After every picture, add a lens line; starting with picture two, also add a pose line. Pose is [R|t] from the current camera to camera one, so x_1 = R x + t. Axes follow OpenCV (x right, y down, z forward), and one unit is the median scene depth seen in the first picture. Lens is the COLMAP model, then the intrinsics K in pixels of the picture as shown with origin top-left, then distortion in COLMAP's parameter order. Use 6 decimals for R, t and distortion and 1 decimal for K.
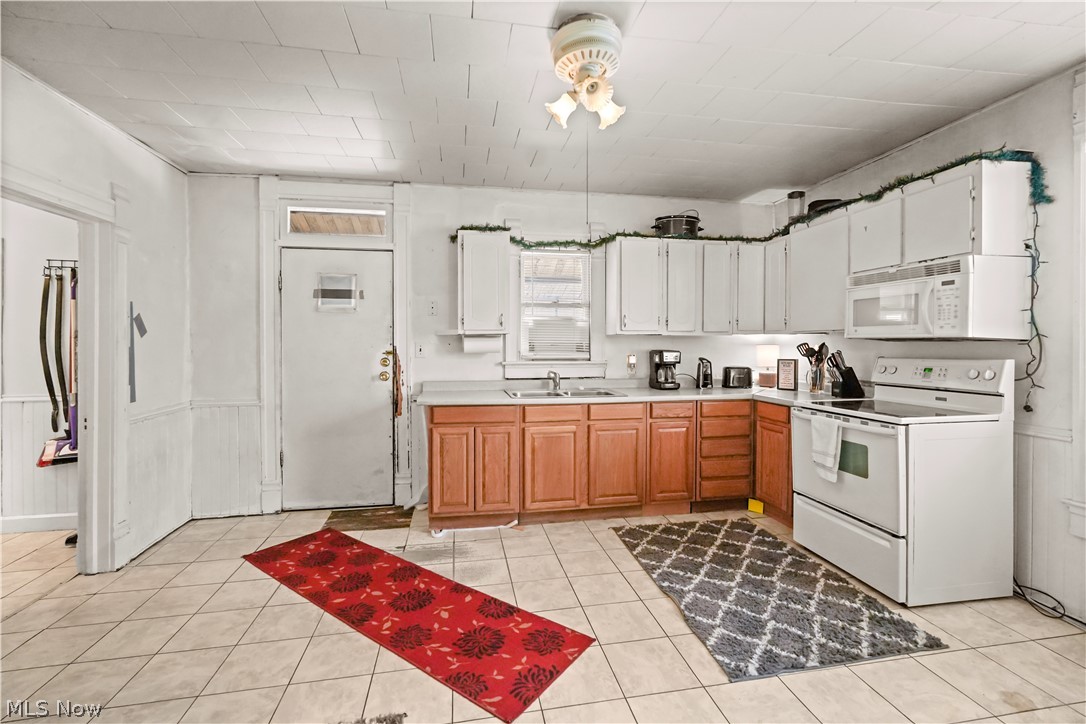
lens RADIAL K [[484.1, 0, 544.6], [0, 484.1, 352.2], [0, 0, 1]] dist [-0.002361, 0.001082]
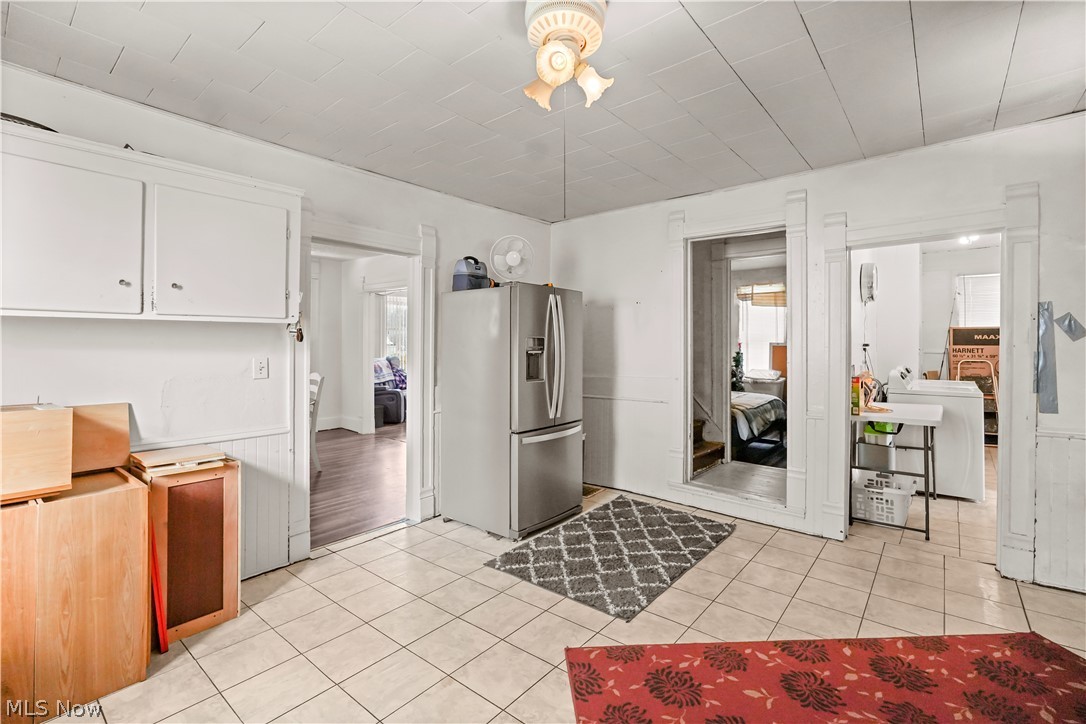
lens RADIAL K [[490.0, 0, 546.3], [0, 490.0, 344.1], [0, 0, 1]] dist [-0.000882, 0.000054]
pose [[-0.768683, 0.004671, -0.639613, 0.394116], [-0.004665, 0.999906, 0.012910, -0.028979], [0.639613, 0.012908, -0.768589, 0.968957]]
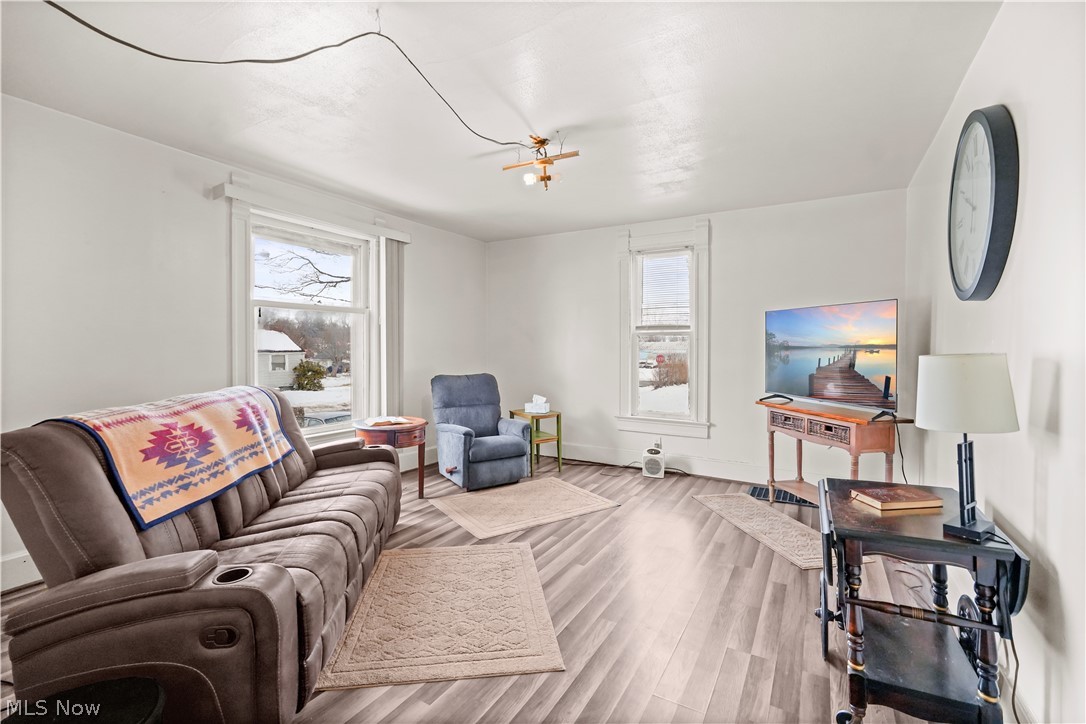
lens RADIAL K [[484.1, 0, 544.6], [0, 484.1, 352.2], [0, 0, 1]] dist [-0.002361, 0.001082]
pose [[-0.656193, 0.007381, -0.754557, -0.435971], [-0.009250, 0.999798, 0.017825, 0.009415], [0.754537, 0.018676, -0.655992, -0.892272]]
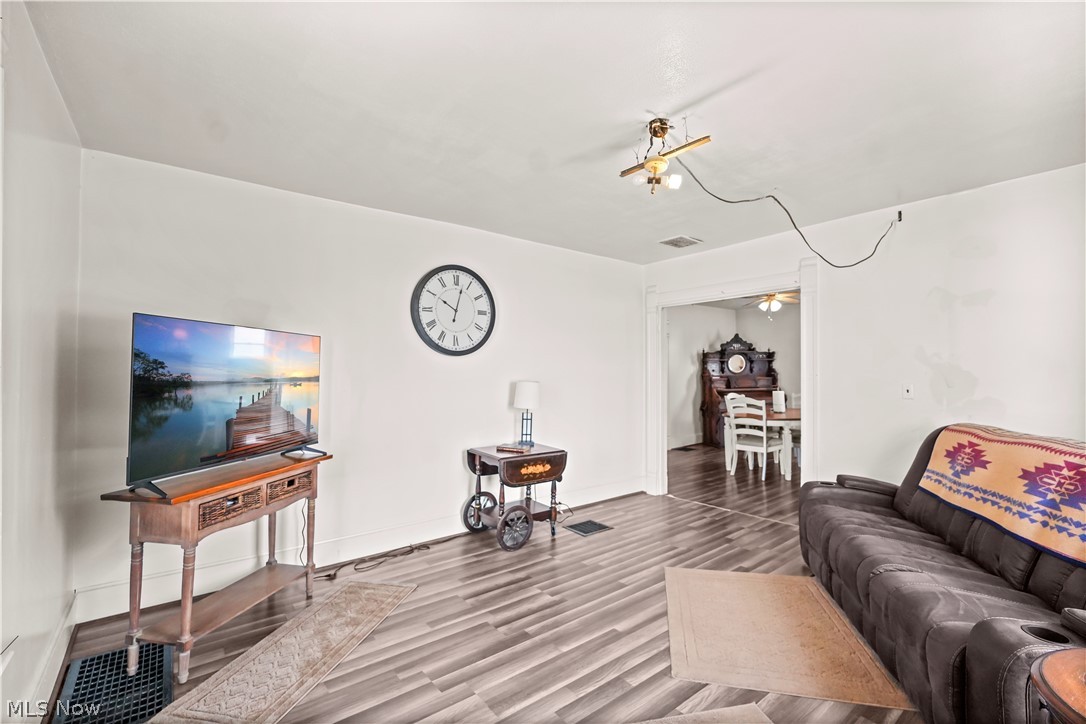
lens RADIAL K [[474.4, 0, 543.0], [0, 474.4, 362.0], [0, 0, 1]] dist [-0.015044, 0.000126]
pose [[0.885858, 0.011261, 0.463820, -1.599858], [0.001410, 0.999635, -0.026962, 0.001384], [-0.463955, 0.024539, 0.885519, -2.037700]]
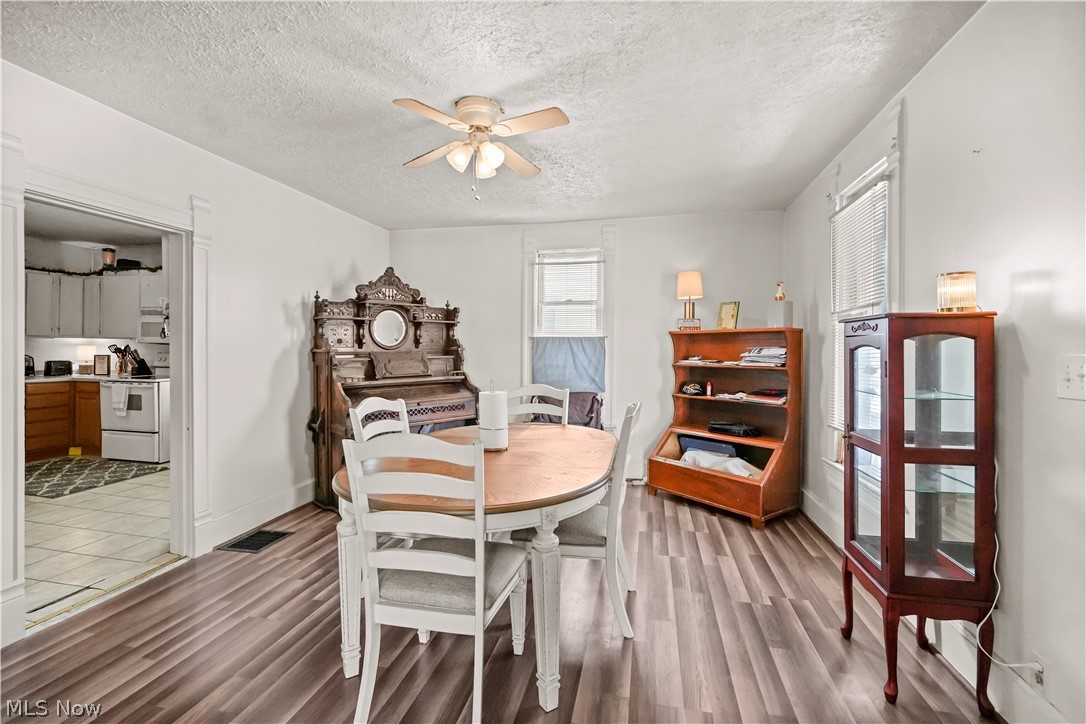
lens RADIAL K [[484.1, 0, 544.6], [0, 484.1, 352.2], [0, 0, 1]] dist [-0.002361, 0.001082]
pose [[0.389887, 0.002579, 0.920859, -0.442703], [-0.000298, 0.999996, -0.002675, 0.010963], [-0.920863, 0.000769, 0.389886, -1.086200]]
